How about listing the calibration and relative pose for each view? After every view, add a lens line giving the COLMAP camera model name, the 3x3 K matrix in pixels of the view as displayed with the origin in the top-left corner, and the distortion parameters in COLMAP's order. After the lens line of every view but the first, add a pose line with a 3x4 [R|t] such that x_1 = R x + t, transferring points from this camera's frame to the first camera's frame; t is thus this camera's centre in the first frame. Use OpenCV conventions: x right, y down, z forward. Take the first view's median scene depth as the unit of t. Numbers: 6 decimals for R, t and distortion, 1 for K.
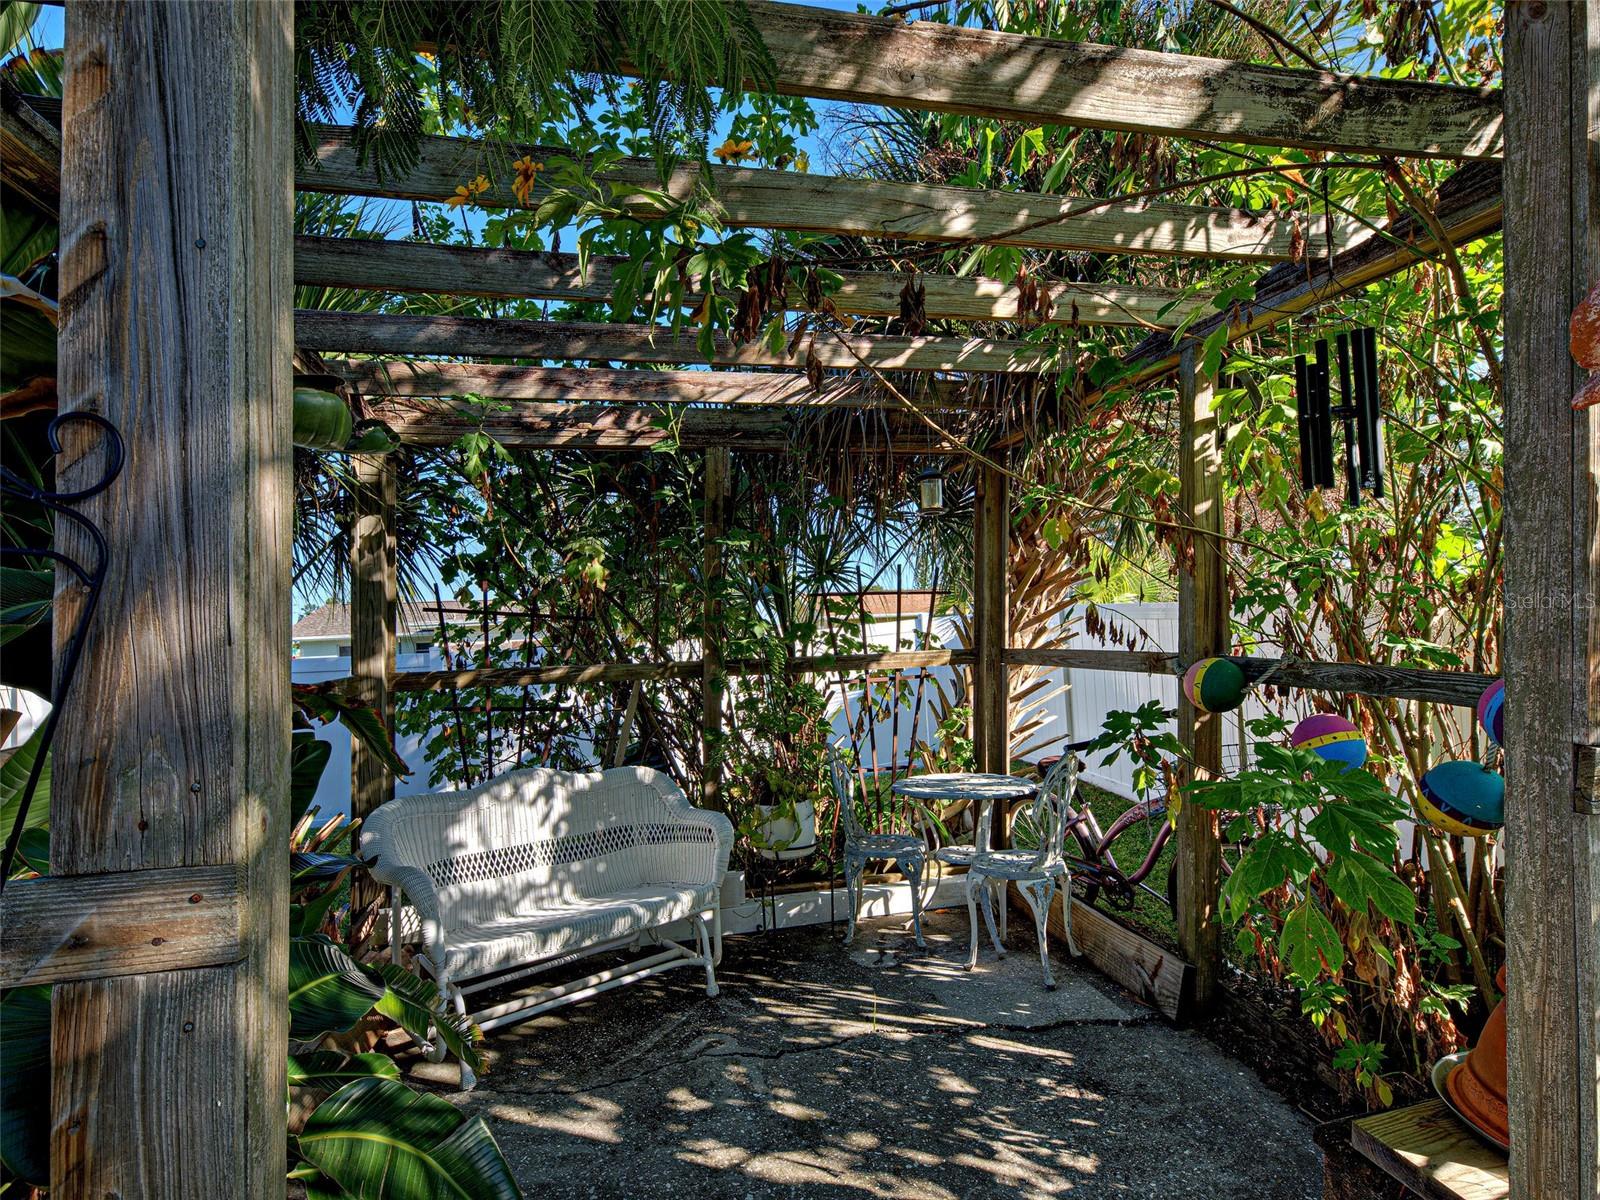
lens RADIAL K [[740.9, 0, 805.3], [0, 740.9, 606.2], [0, 0, 1]] dist [-0.001583, -0.001157]
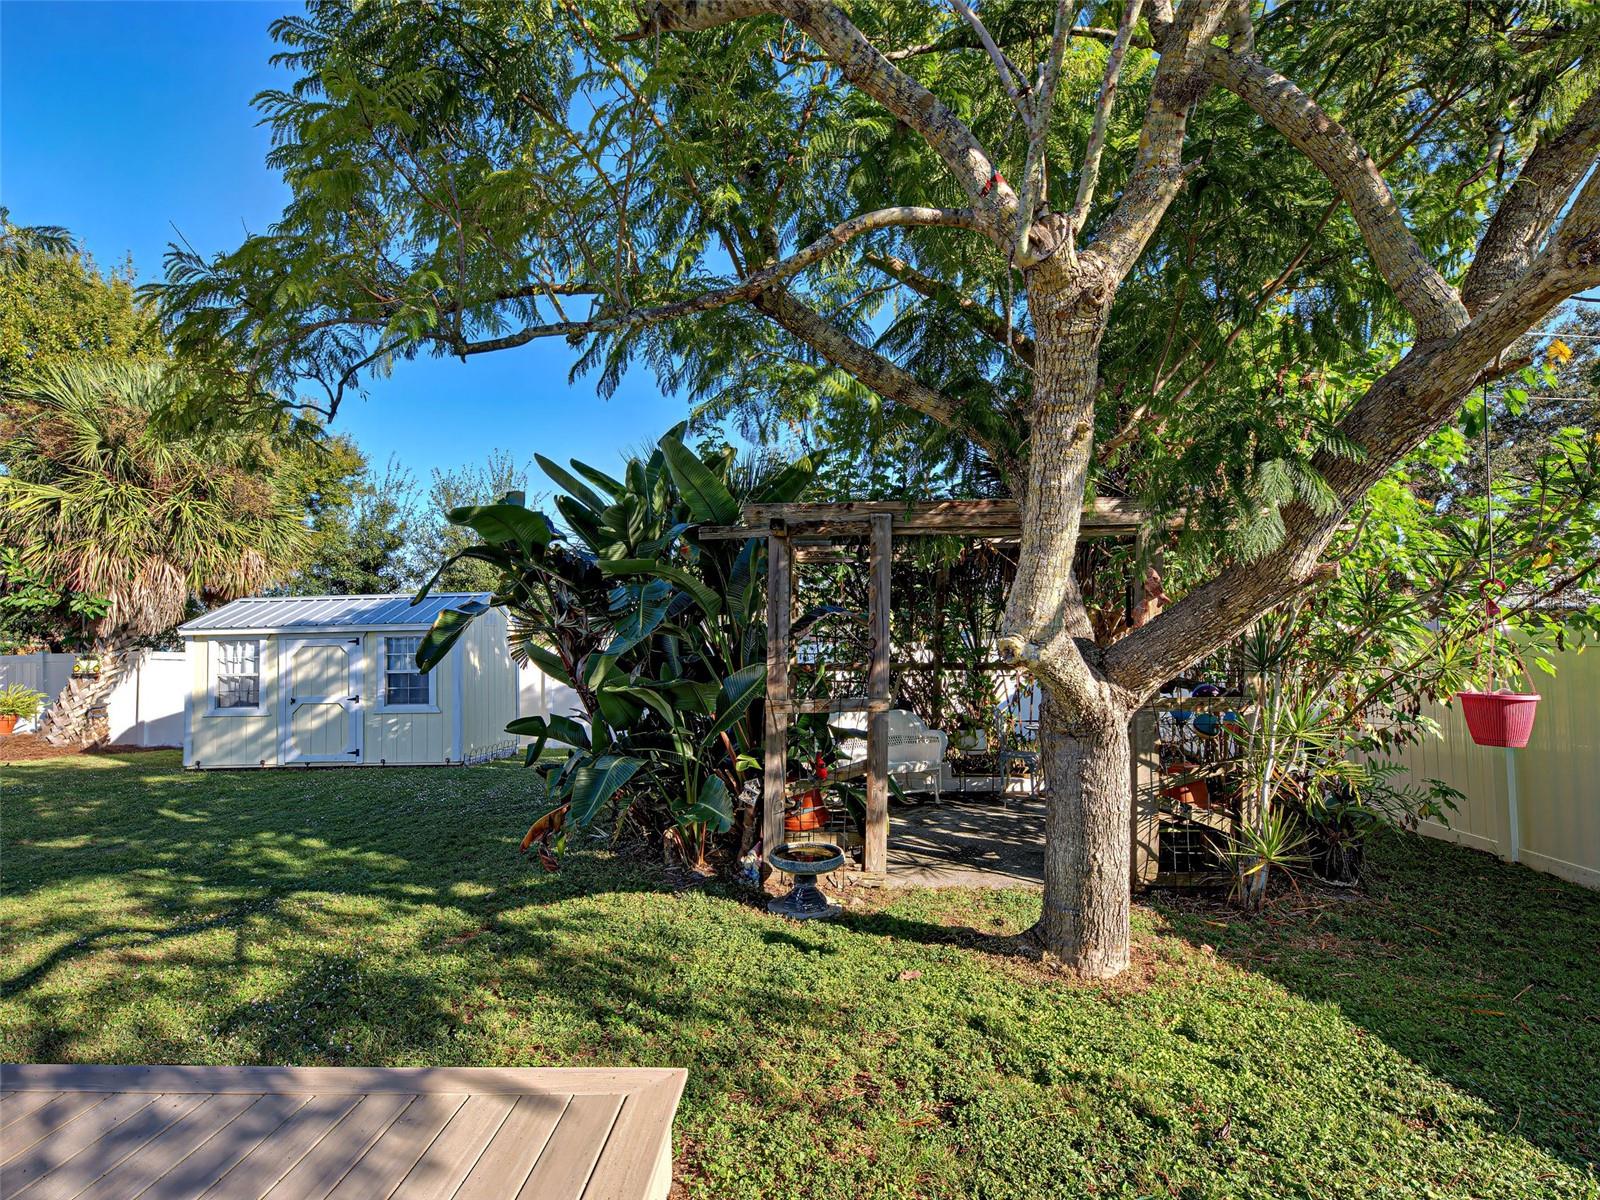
lens RADIAL K [[740.9, 0, 805.3], [0, 740.9, 606.2], [0, 0, 1]] dist [-0.001583, -0.001157]
pose [[0.961822, 0.026324, -0.272406, 0.079982], [-0.022877, 0.999613, 0.015820, -0.109569], [0.272717, -0.008985, 0.962052, -1.122321]]
